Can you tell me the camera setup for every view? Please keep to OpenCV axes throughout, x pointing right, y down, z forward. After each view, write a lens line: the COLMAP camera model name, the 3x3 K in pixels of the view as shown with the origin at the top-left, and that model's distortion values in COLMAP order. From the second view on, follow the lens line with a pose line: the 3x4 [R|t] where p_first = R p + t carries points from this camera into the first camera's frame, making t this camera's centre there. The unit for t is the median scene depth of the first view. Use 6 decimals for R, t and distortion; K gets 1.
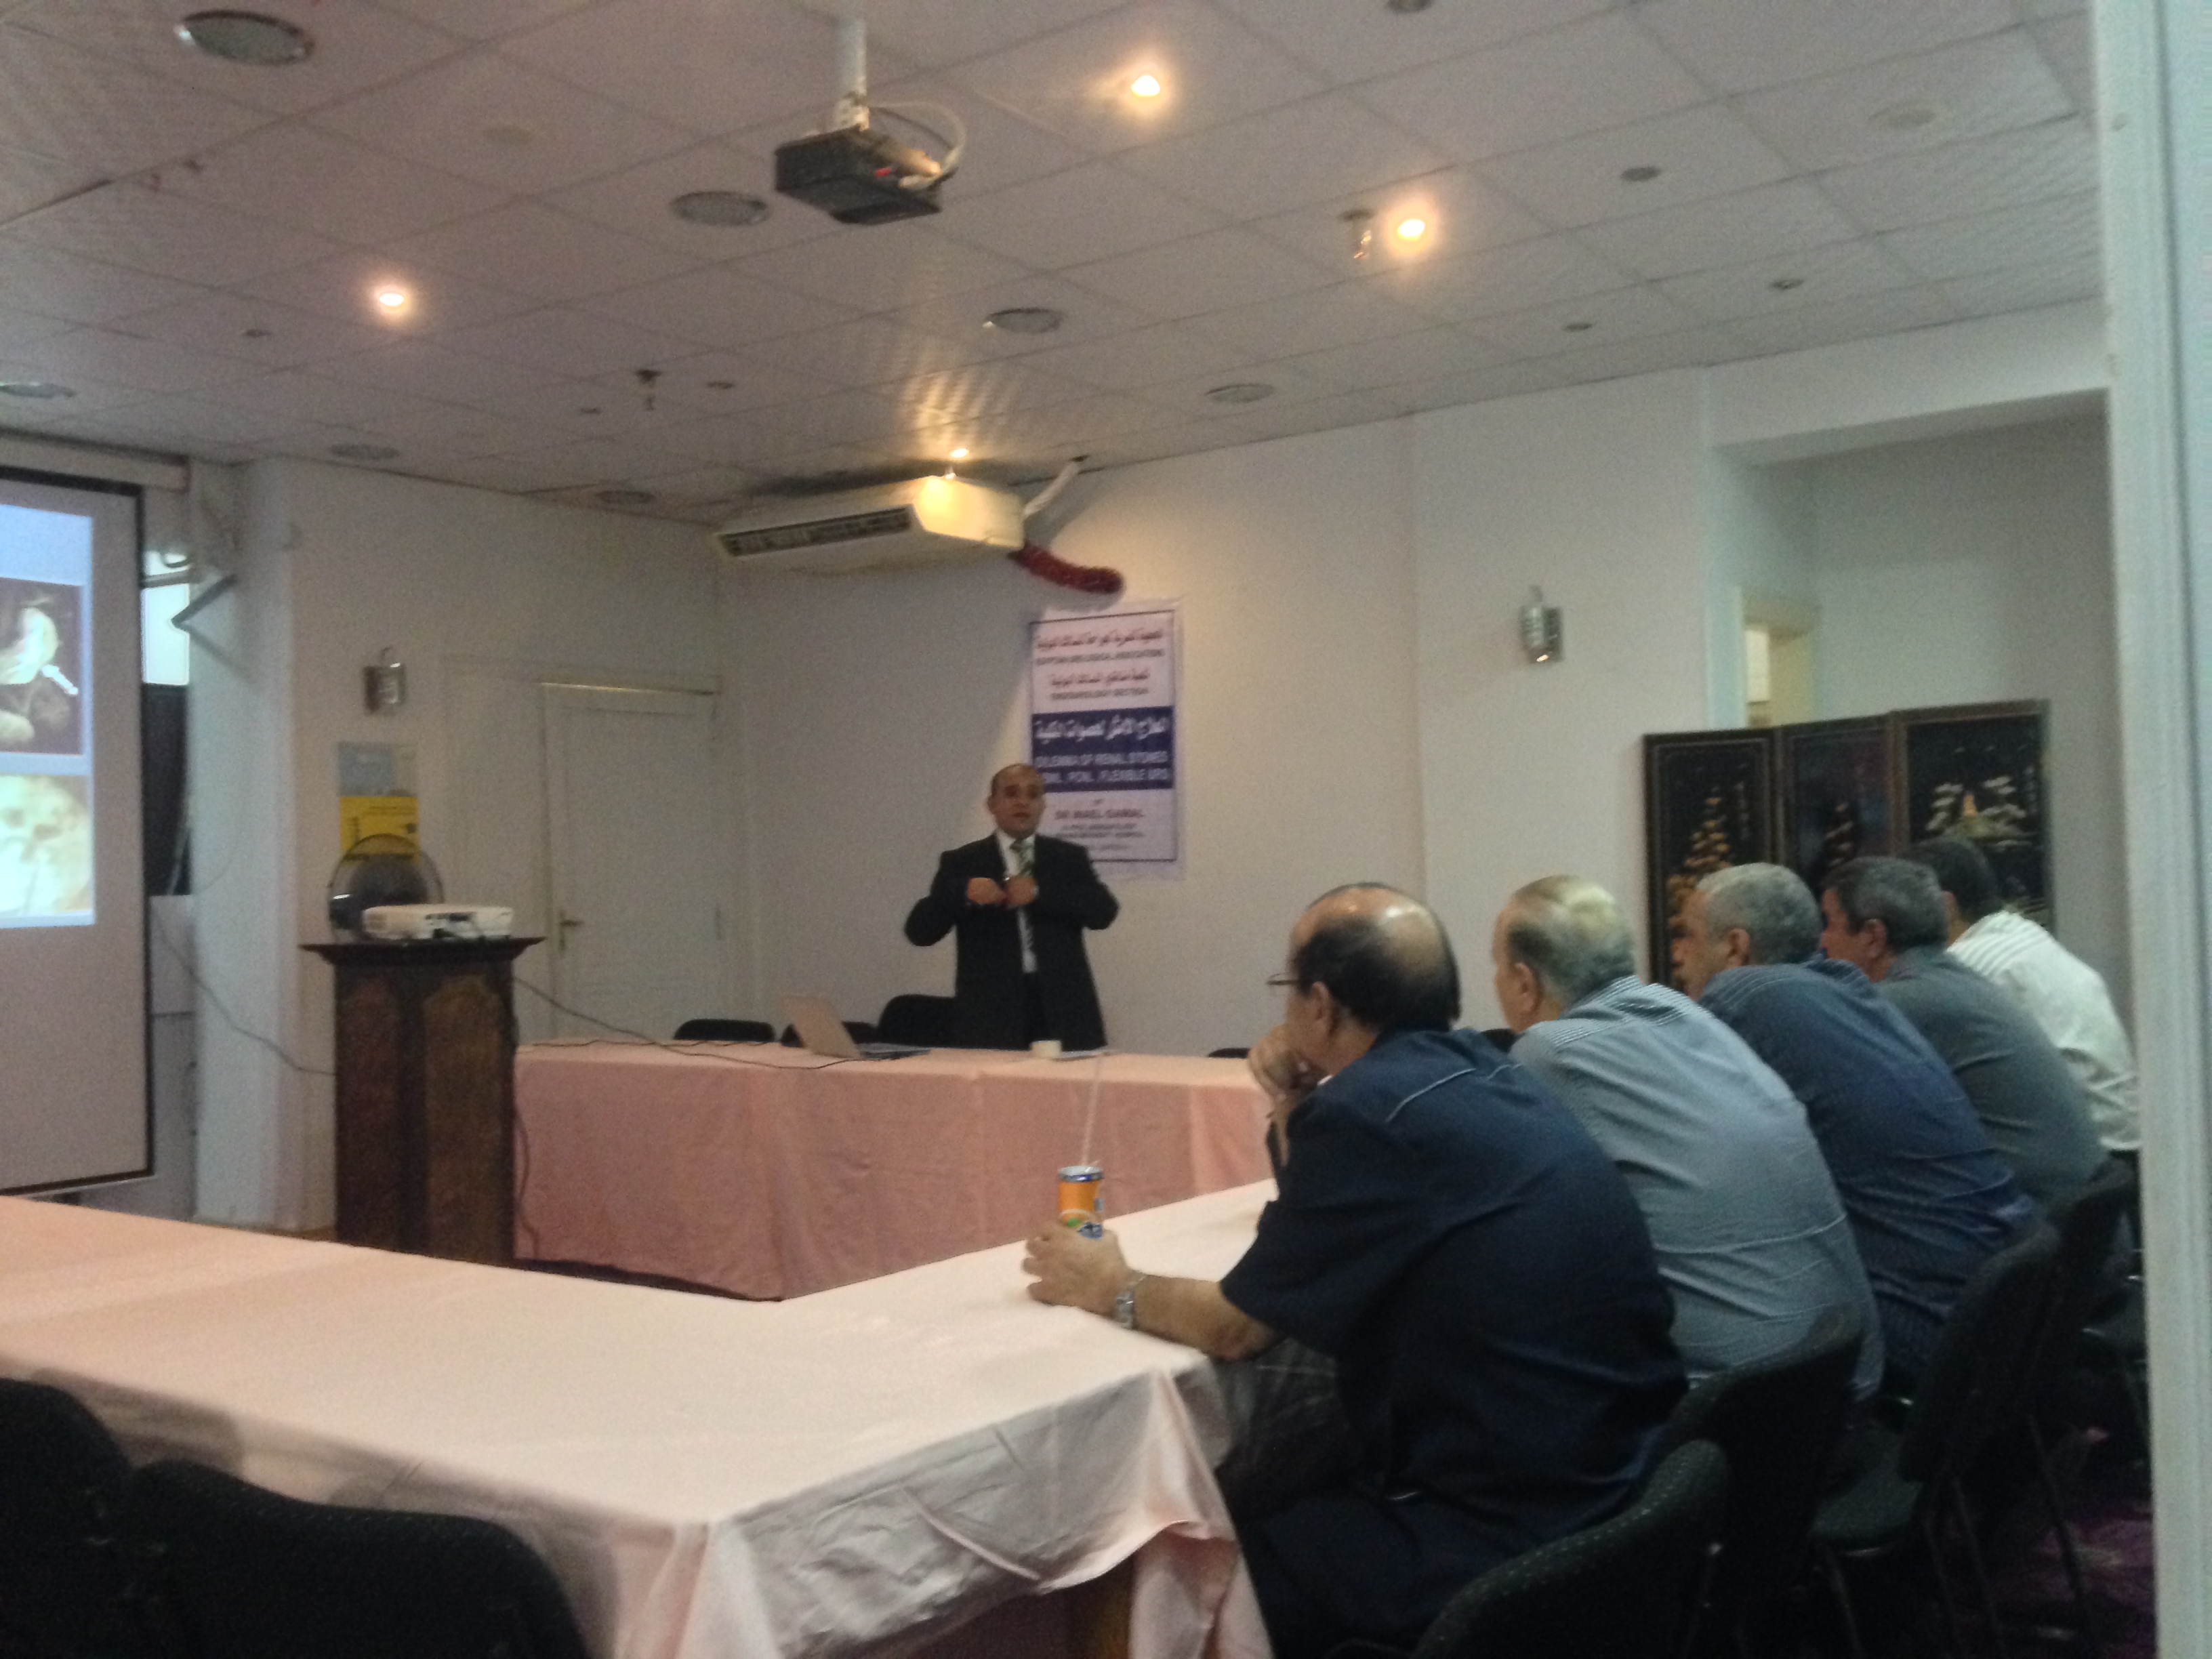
lens RADIAL K [[2003.9, 0, 1137.8], [0, 2003.9, 831.1], [0, 0, 1]] dist [0.209946, -0.315509]
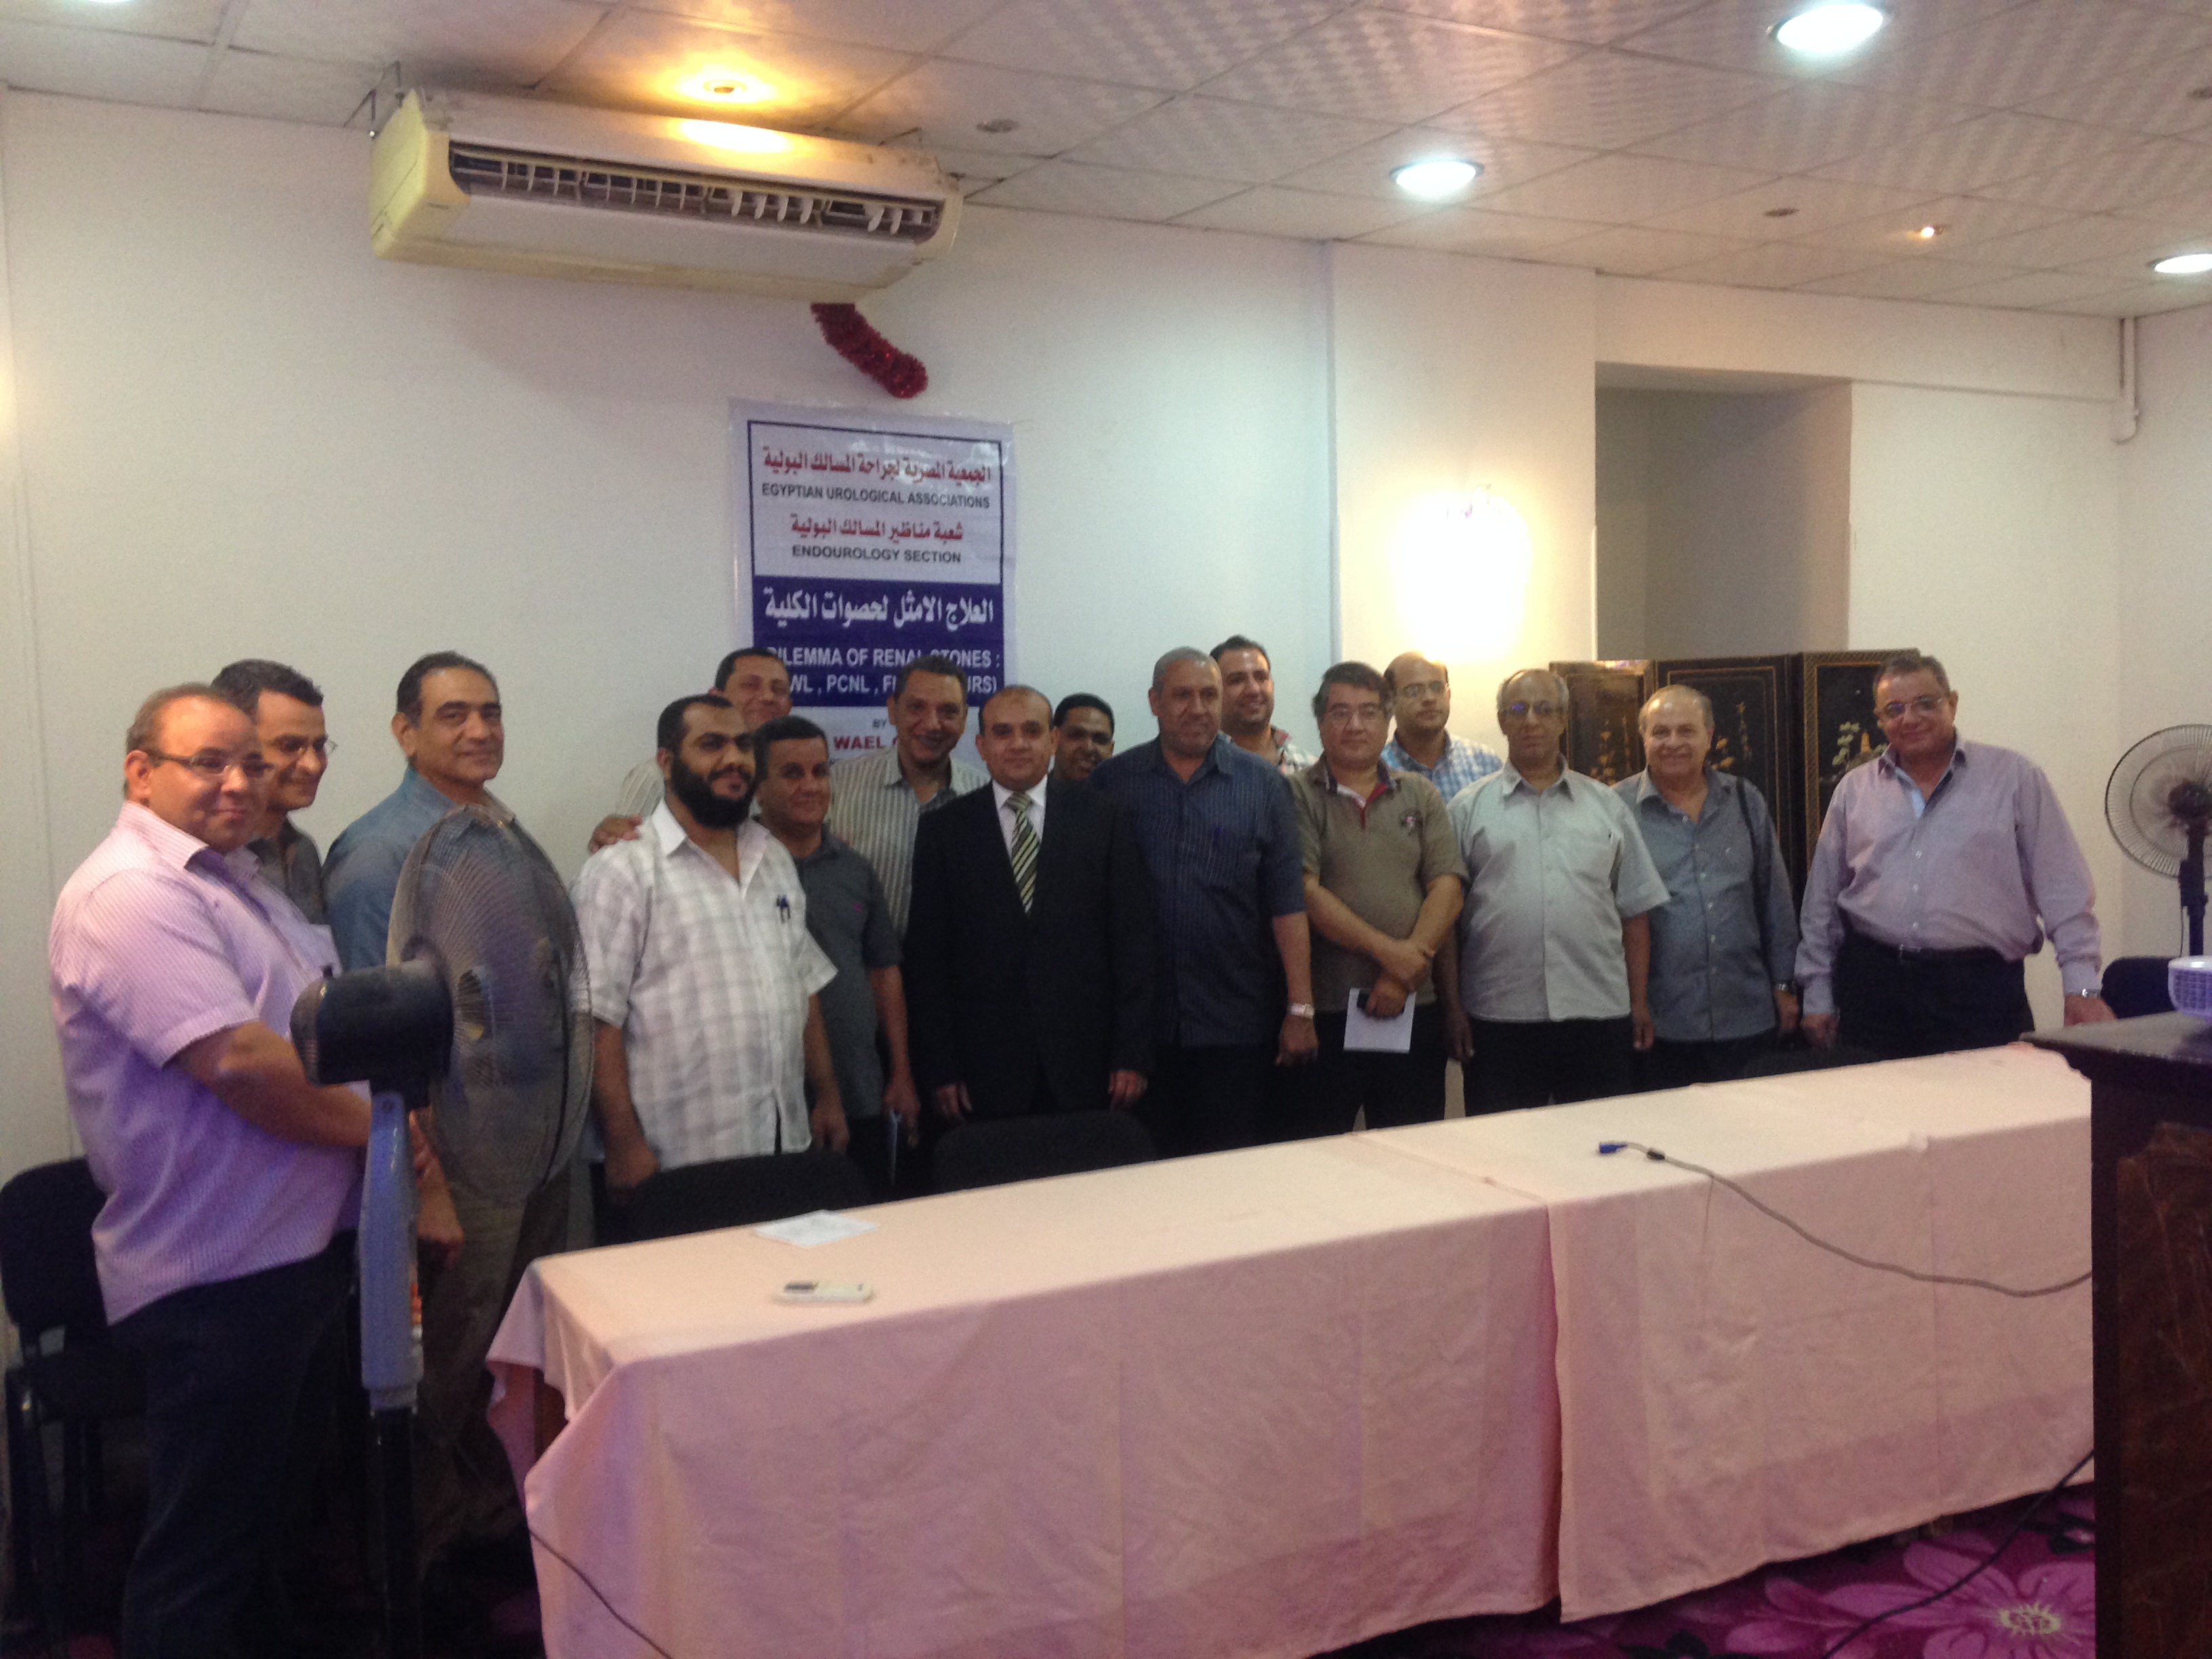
lens RADIAL K [[2003.9, 0, 1137.8], [0, 2003.9, 831.1], [0, 0, 1]] dist [0.209946, -0.315509]
pose [[0.443407, -0.036694, 0.895569, -0.566860], [-0.003419, 0.999085, 0.042628, -0.008023], [-0.896314, -0.021963, 0.442875, 0.644349]]
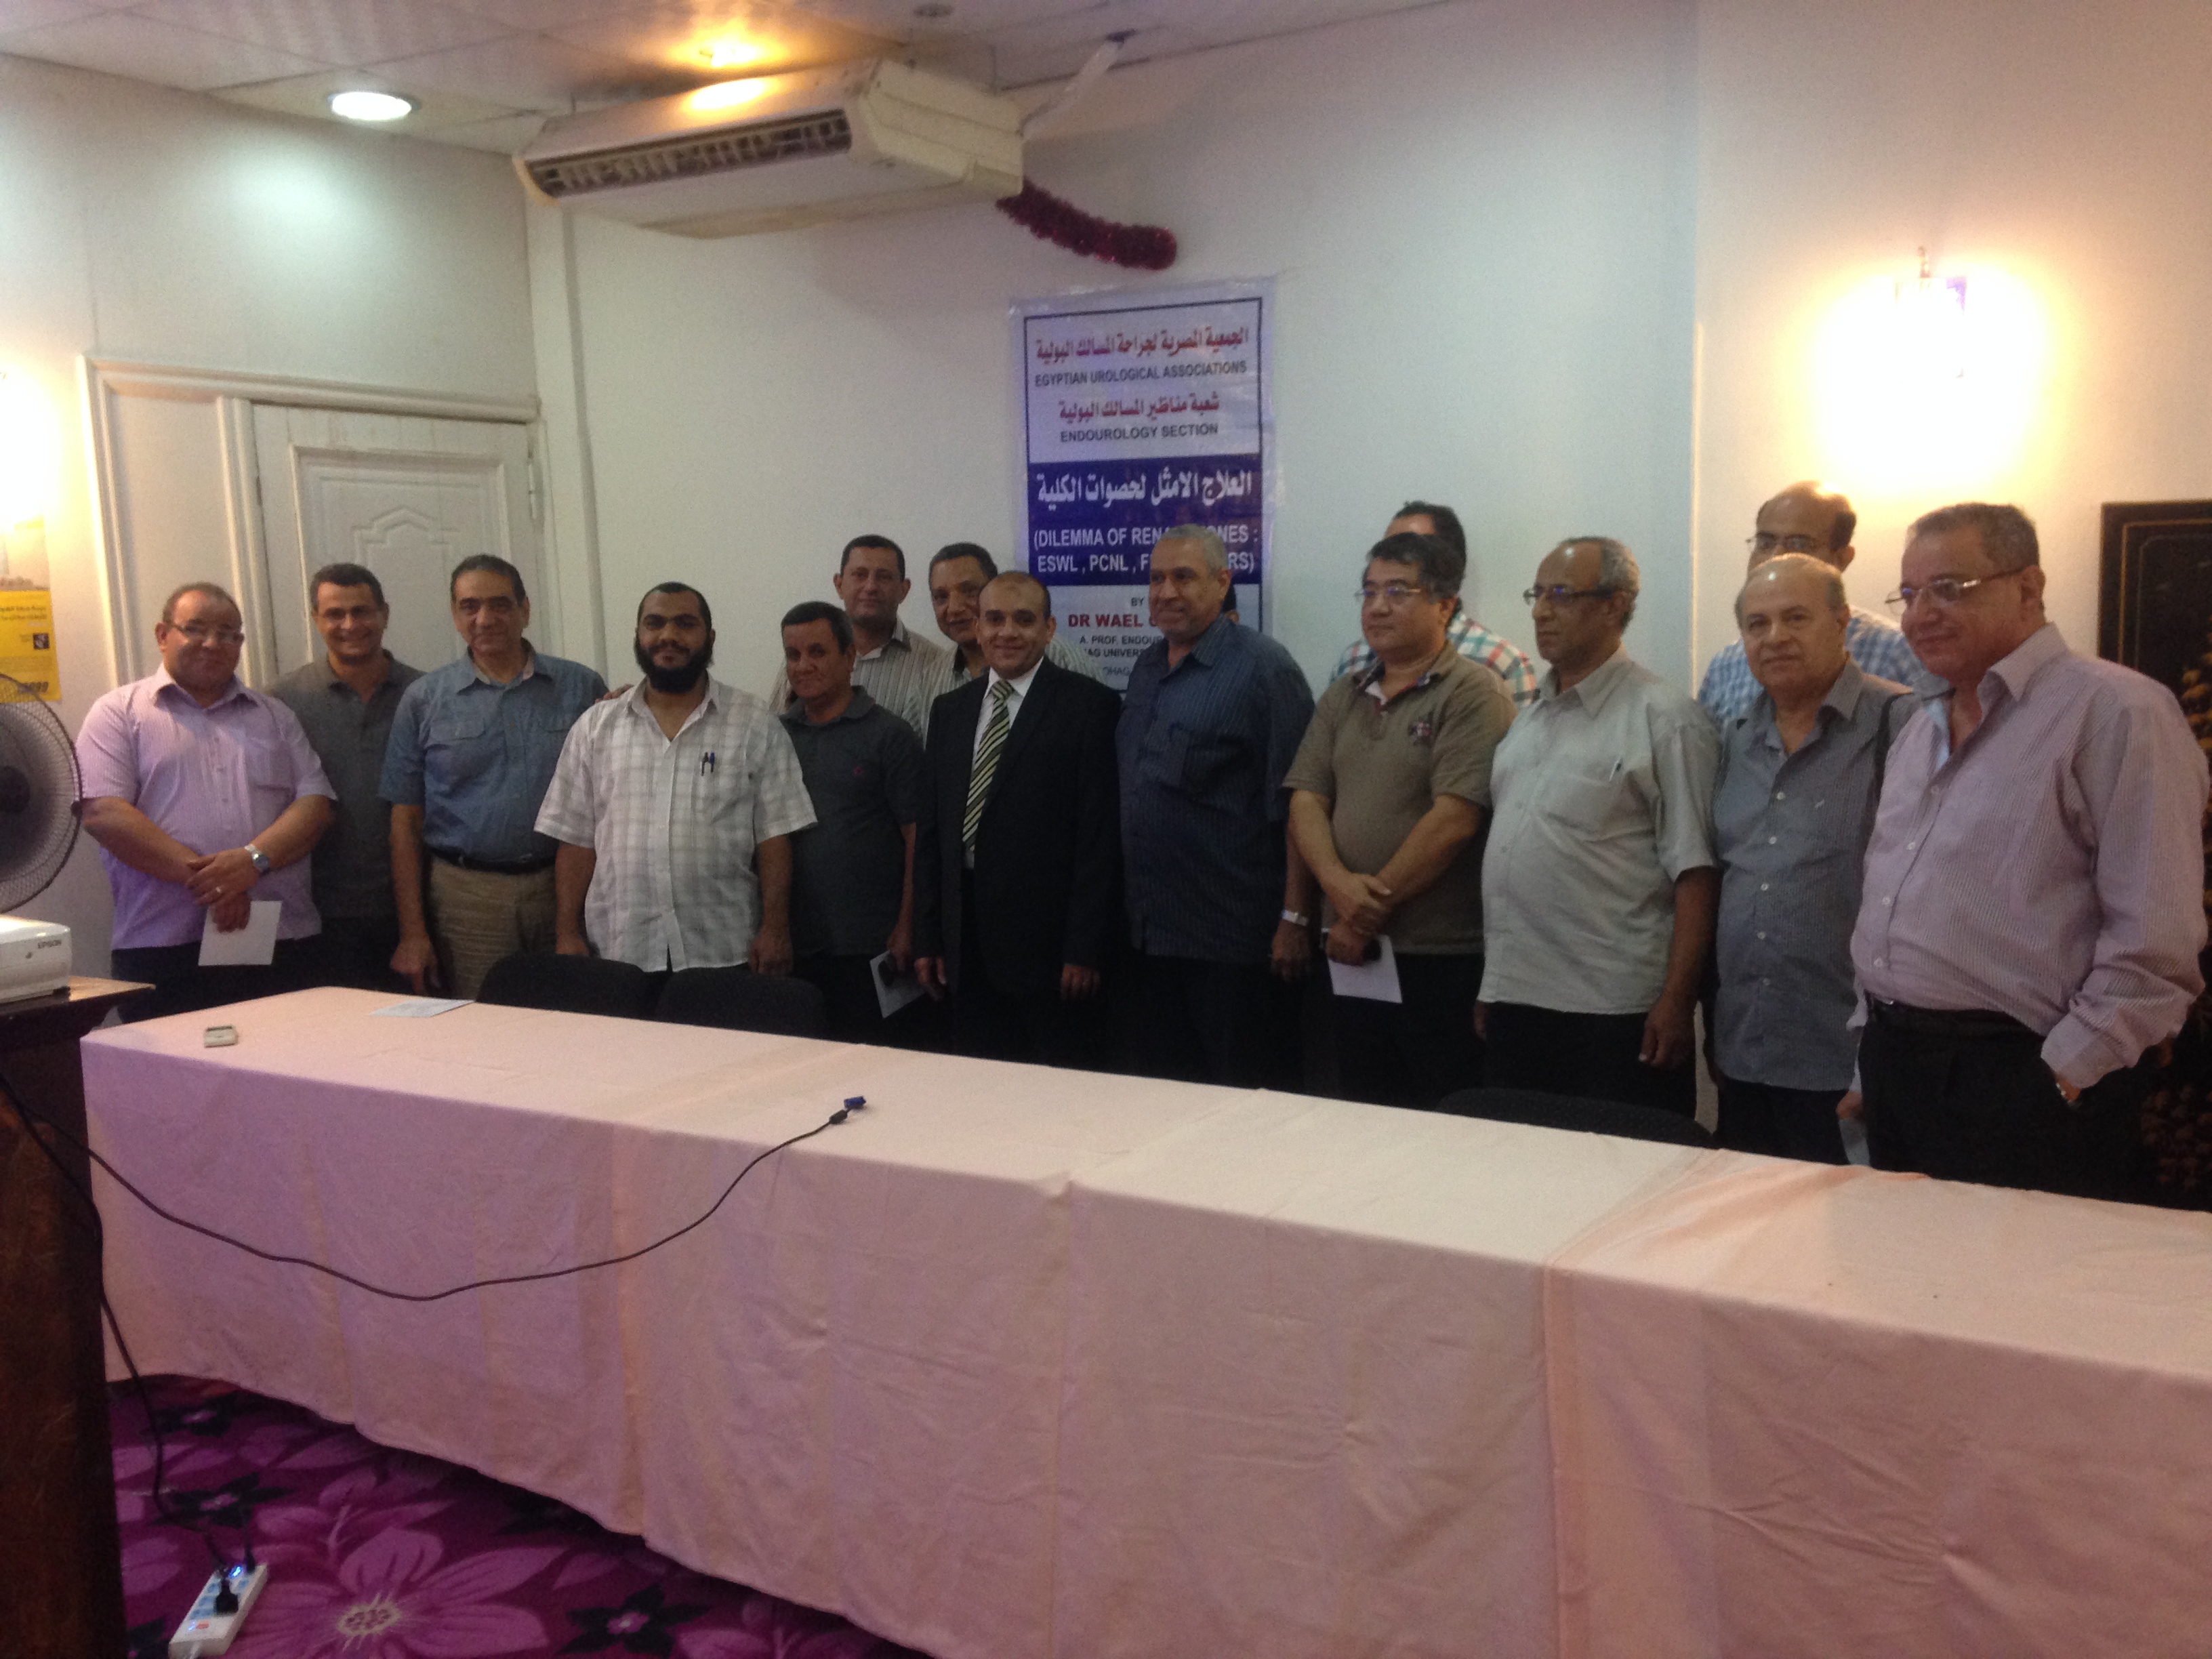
lens RADIAL K [[2003.9, 0, 1137.8], [0, 2003.9, 831.1], [0, 0, 1]] dist [0.209946, -0.315509]
pose [[0.997642, -0.002999, 0.068561, -0.065071], [-0.005700, 0.991973, 0.126321, -0.023431], [-0.068390, -0.126414, 0.989617, 0.341968]]
